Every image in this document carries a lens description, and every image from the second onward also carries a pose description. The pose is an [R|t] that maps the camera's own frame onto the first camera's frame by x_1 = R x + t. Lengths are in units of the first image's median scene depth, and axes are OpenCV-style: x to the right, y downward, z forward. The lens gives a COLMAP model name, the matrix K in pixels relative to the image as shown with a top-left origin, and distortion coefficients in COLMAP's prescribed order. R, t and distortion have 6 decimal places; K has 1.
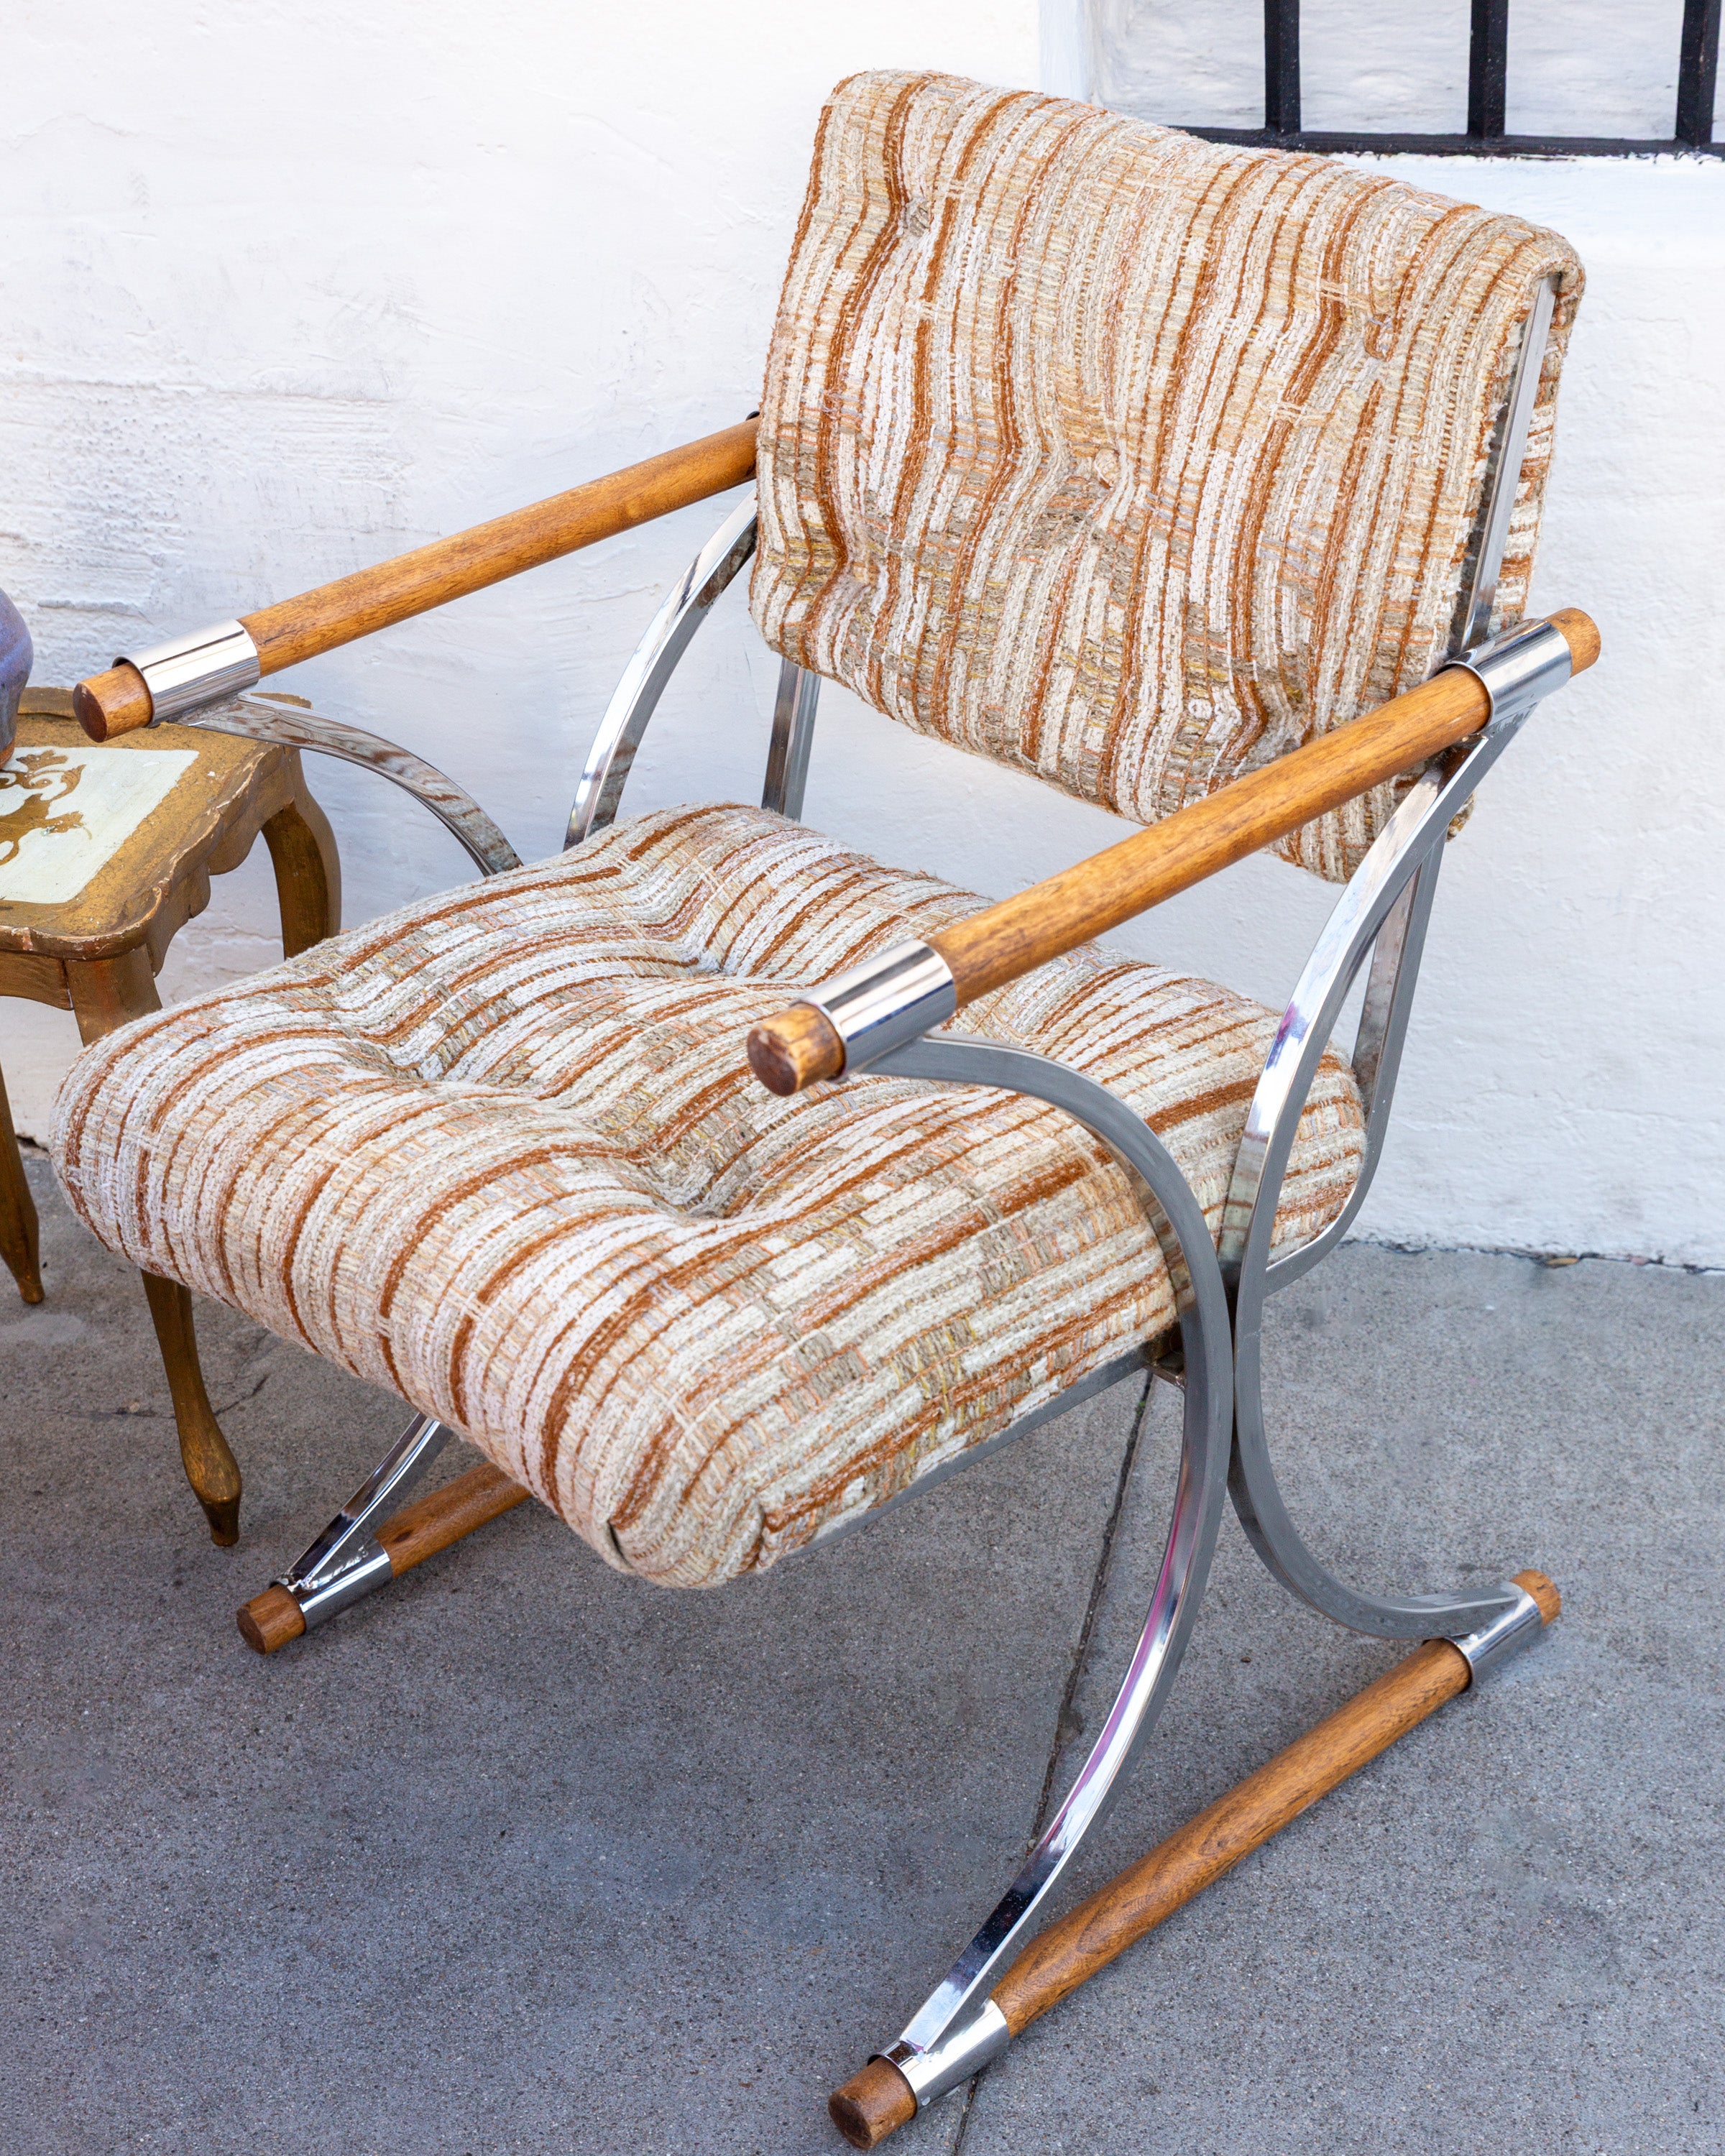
lens RADIAL K [[3579.8, 0, 897.8], [0, 3579.8, 1004.1], [0, 0, 1]] dist [-0.055100, 0.213371]
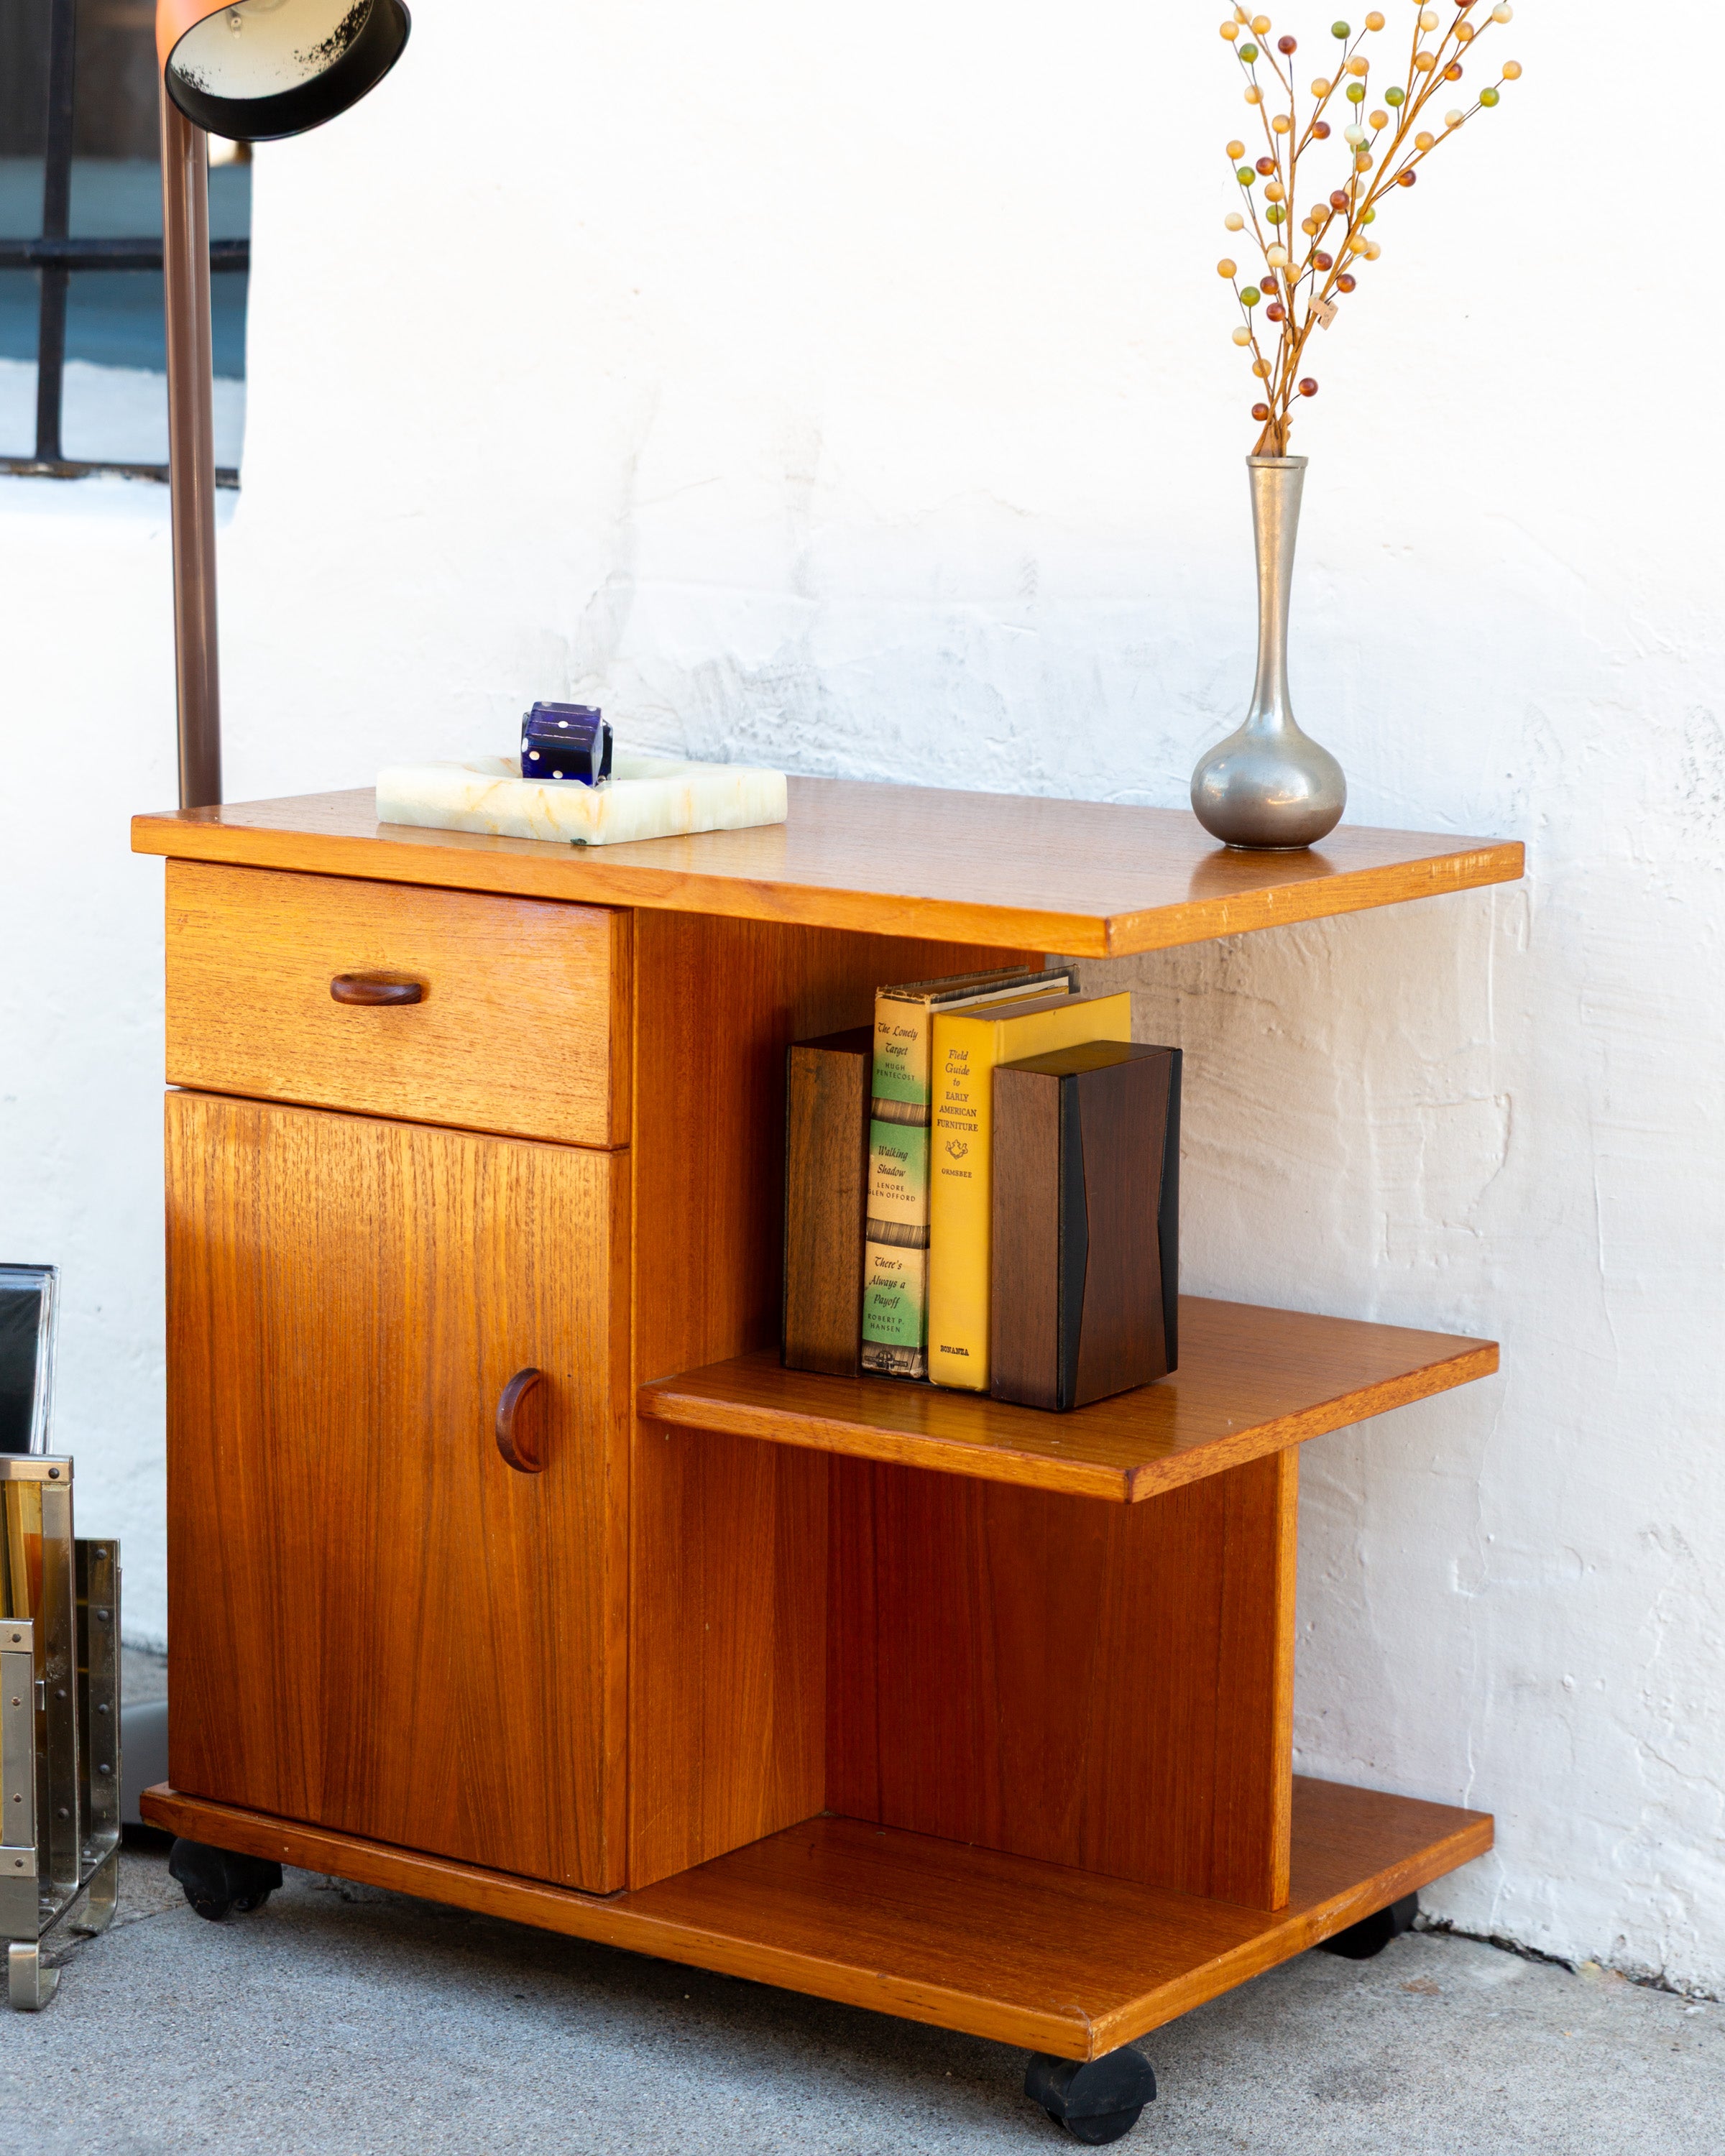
lens RADIAL K [[5042.6, 0, 884.6], [0, 5042.6, 918.0], [0, 0, 1]] dist [-0.042610, 0.018448]
pose [[0.912319, 0.123187, -0.390512, 0.297361], [-0.261229, 0.909494, -0.323388, 0.307646], [0.315331, 0.397046, 0.861929, -0.075239]]
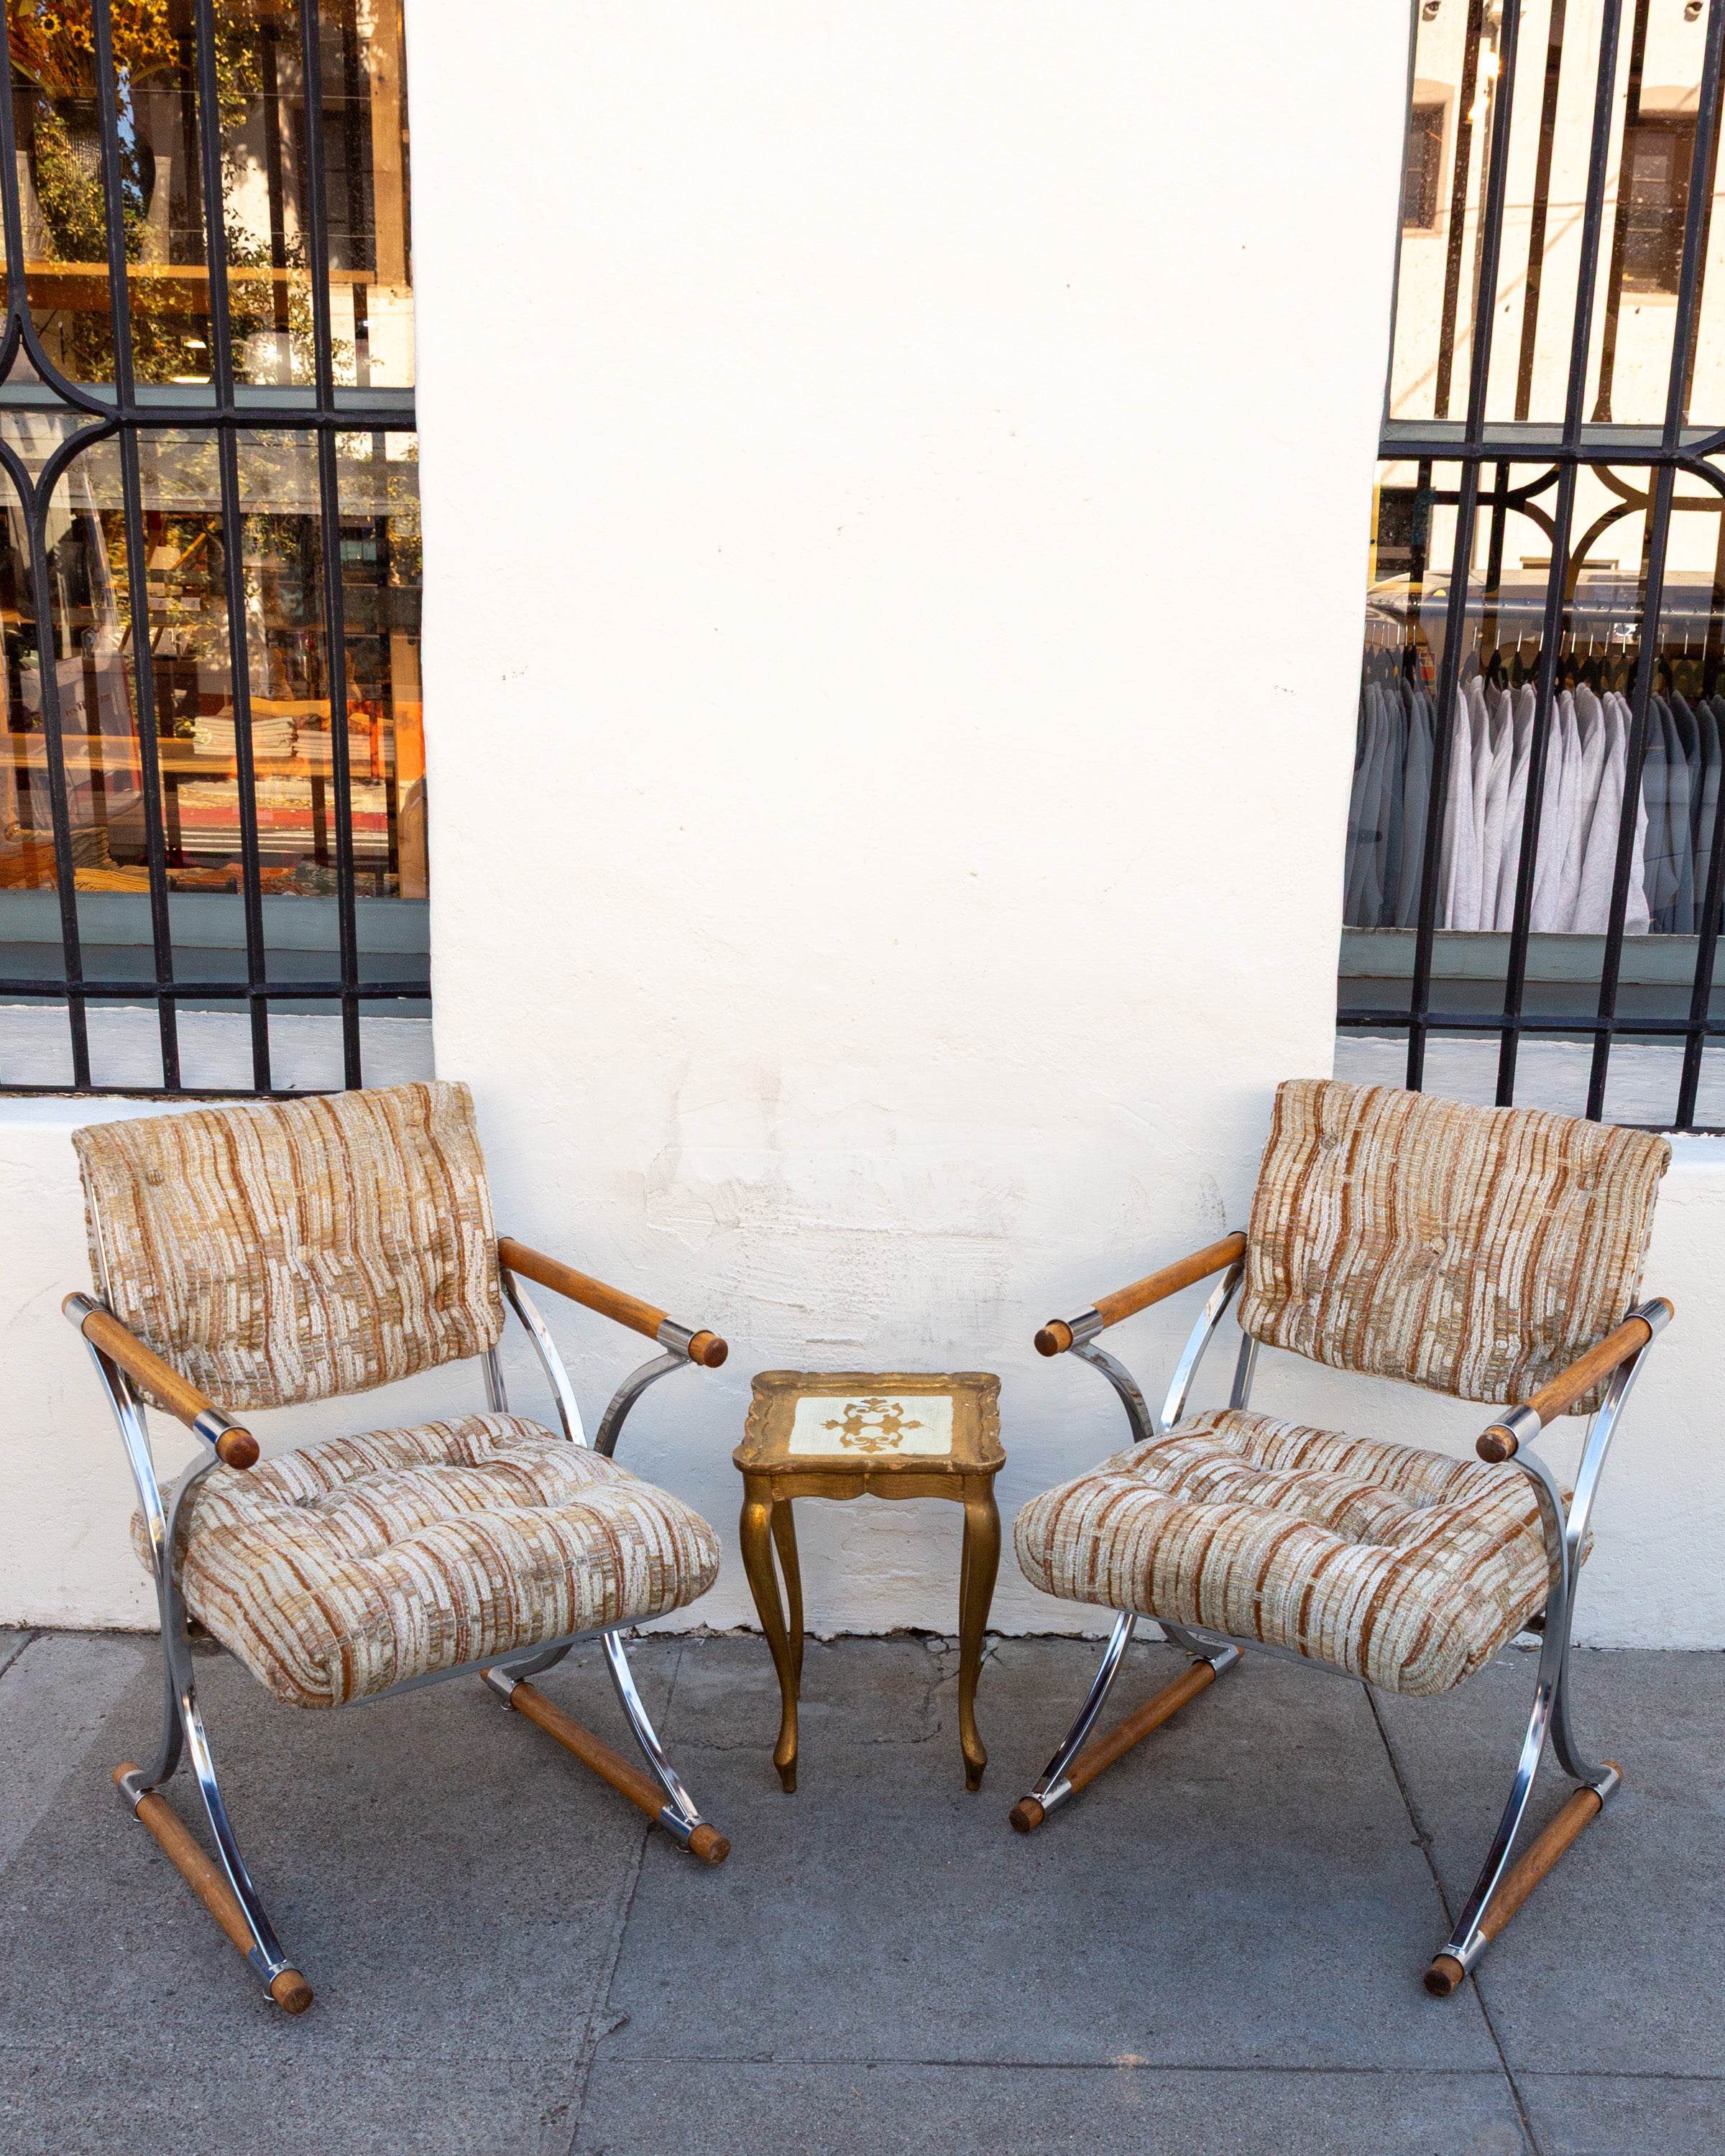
lens RADIAL K [[2281.5, 0, 874.0], [0, 2281.5, 1311.9], [0, 0, 1]] dist [-0.011640, 0.003540]
pose [[0.981464, 0.000088, 0.191647, -0.553534], [0.039554, 0.978377, -0.203012, 0.166306], [-0.187521, 0.206830, 0.960238, -0.305269]]
